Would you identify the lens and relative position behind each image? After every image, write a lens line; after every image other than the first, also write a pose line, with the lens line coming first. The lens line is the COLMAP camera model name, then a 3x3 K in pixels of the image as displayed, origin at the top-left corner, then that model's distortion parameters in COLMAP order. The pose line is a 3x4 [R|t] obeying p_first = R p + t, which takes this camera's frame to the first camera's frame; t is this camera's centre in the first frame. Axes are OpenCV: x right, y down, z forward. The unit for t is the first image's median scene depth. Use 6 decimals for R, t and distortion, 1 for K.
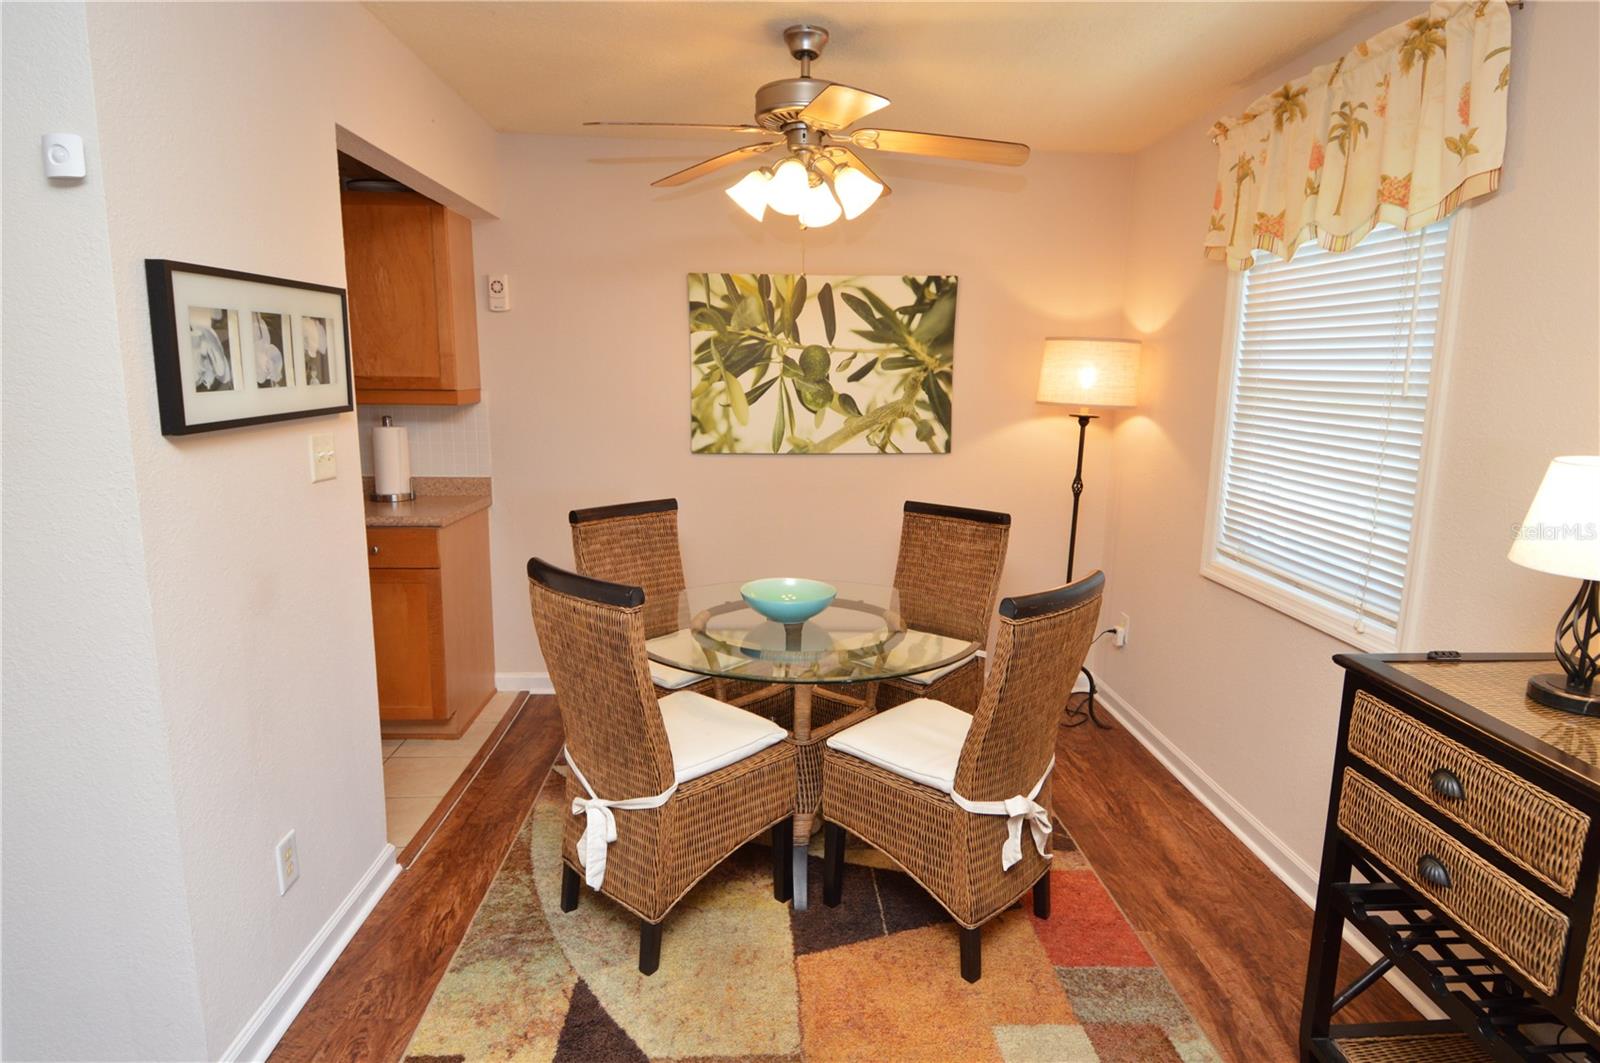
lens RADIAL K [[869.7, 0, 808.7], [0, 869.7, 526.6], [0, 0, 1]] dist [0.021078, -0.029672]
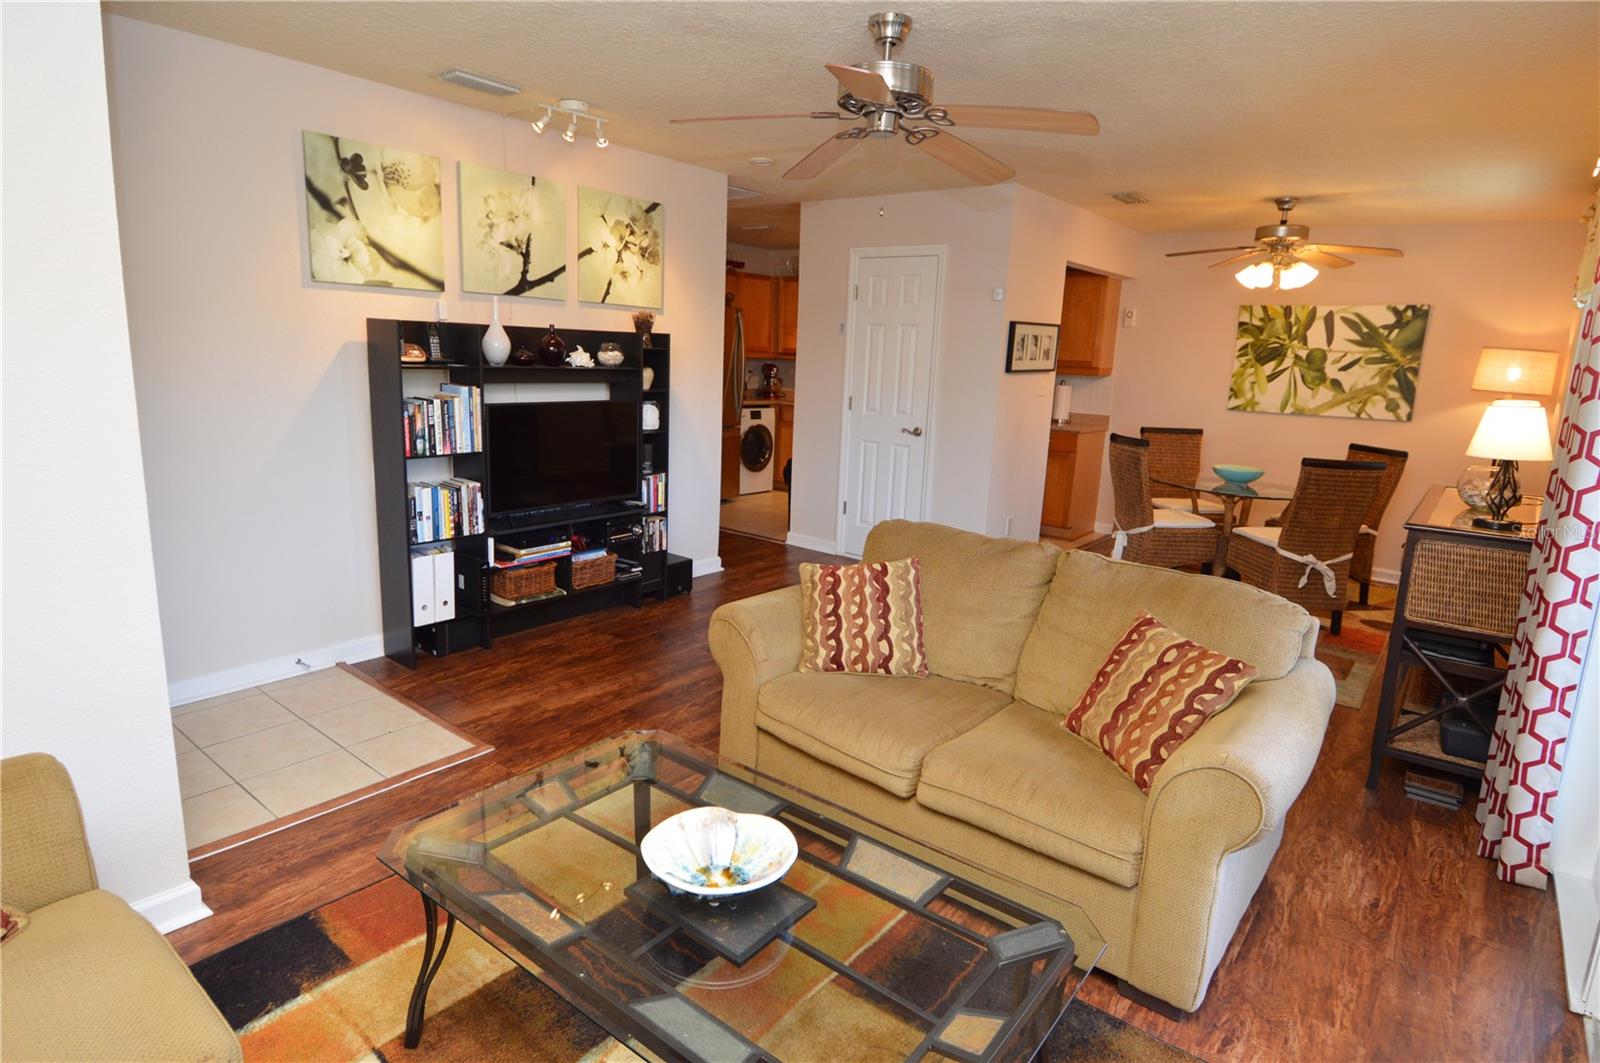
lens RADIAL K [[868.0, 0, 800.9], [0, 868.0, 520.6], [0, 0, 1]] dist [0.022667, -0.032164]
pose [[0.746630, 0.147667, -0.648643, 0.394304], [-0.146901, 0.987580, 0.055735, 0.163619], [0.648817, 0.053673, 0.759049, -0.857300]]
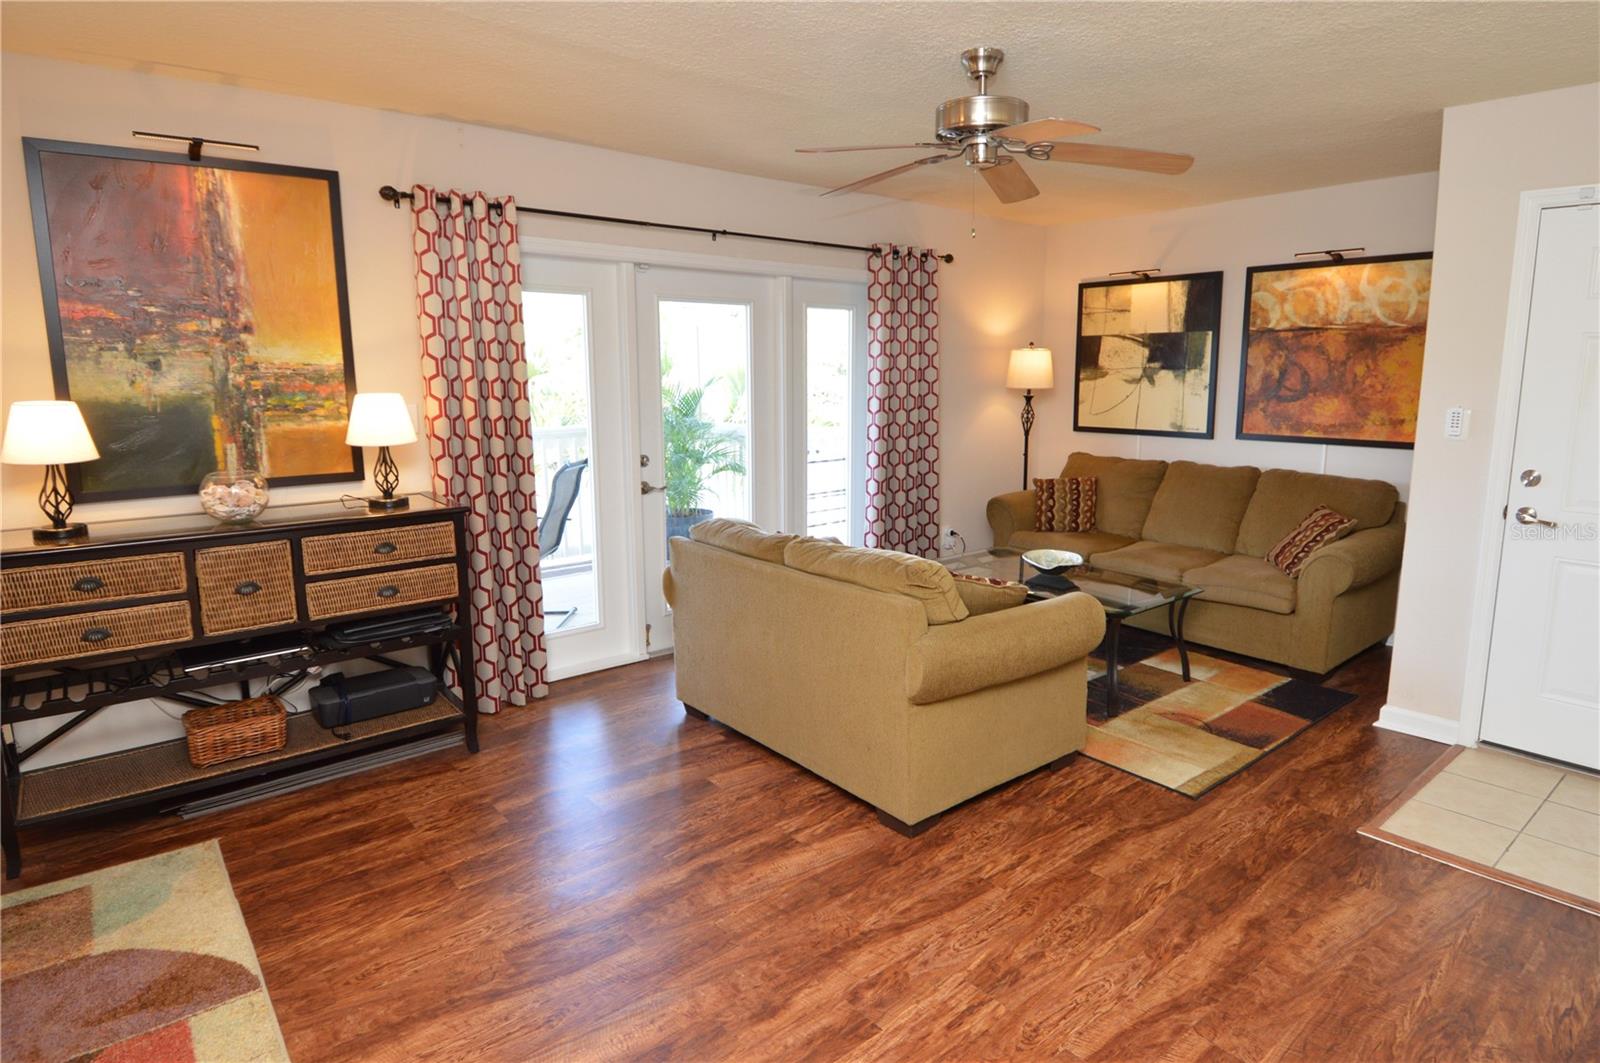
lens RADIAL K [[894.3, 0, 854.1], [0, 894.3, 503.8], [0, 0, 1]] dist [0.030025, -0.039179]
pose [[-0.616857, -0.138826, 0.774736, -0.620561], [0.124714, 0.954646, 0.270364, -0.063097], [-0.777132, 0.263396, -0.571566, 0.295546]]
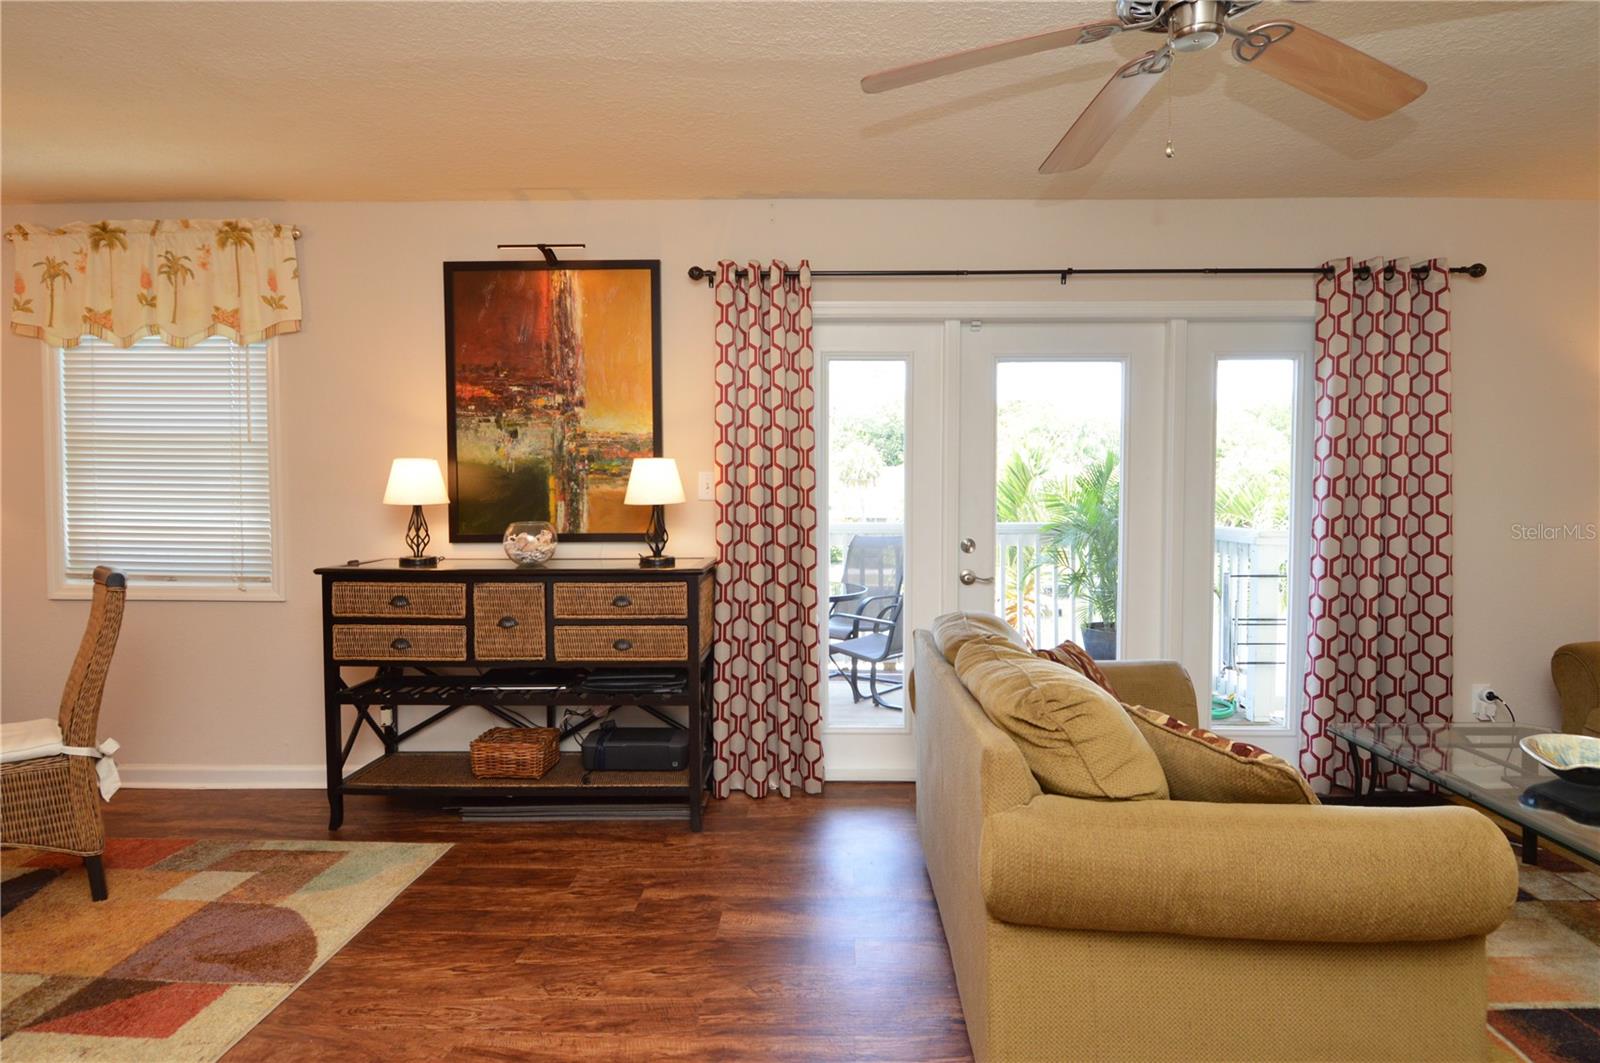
lens RADIAL K [[884.7, 0, 816.1], [0, 884.7, 518.8], [0, 0, 1]] dist [0.016523, -0.029449]
pose [[0.072166, -0.045032, 0.996376, -0.535458], [0.174912, 0.984070, 0.031807, 0.075594], [-0.981936, 0.171983, 0.078893, -0.094287]]
